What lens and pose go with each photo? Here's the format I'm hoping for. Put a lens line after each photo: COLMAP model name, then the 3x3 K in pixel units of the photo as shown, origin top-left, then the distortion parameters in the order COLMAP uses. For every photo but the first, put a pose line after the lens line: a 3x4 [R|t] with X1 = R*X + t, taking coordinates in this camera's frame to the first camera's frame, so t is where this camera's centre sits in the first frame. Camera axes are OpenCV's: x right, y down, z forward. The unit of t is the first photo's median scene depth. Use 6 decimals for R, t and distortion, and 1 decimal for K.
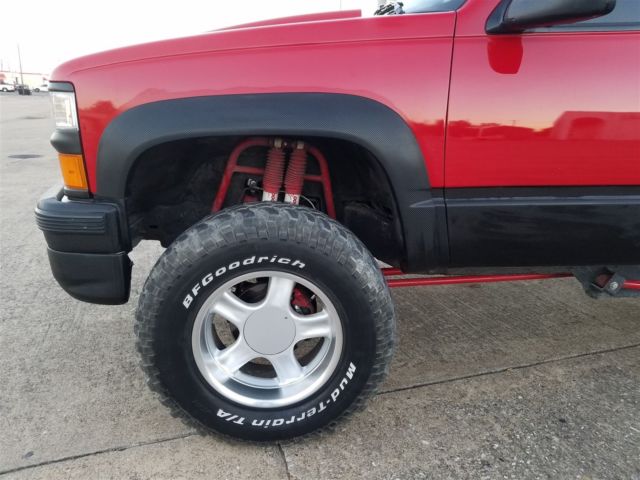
lens RADIAL K [[499.4, 0, 316.8], [0, 499.4, 237.6], [0, 0, 1]] dist [0.142677, -0.222627]
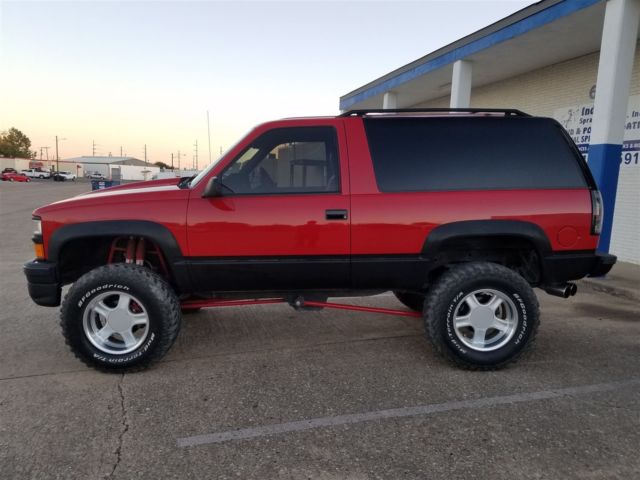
lens RADIAL K [[499.4, 0, 316.8], [0, 499.4, 237.6], [0, 0, 1]] dist [0.142677, -0.222627]
pose [[0.998976, -0.003311, -0.045122, 0.915311], [-0.003550, 0.988509, -0.151122, 0.165309], [0.045104, 0.151127, 0.987485, -1.304587]]
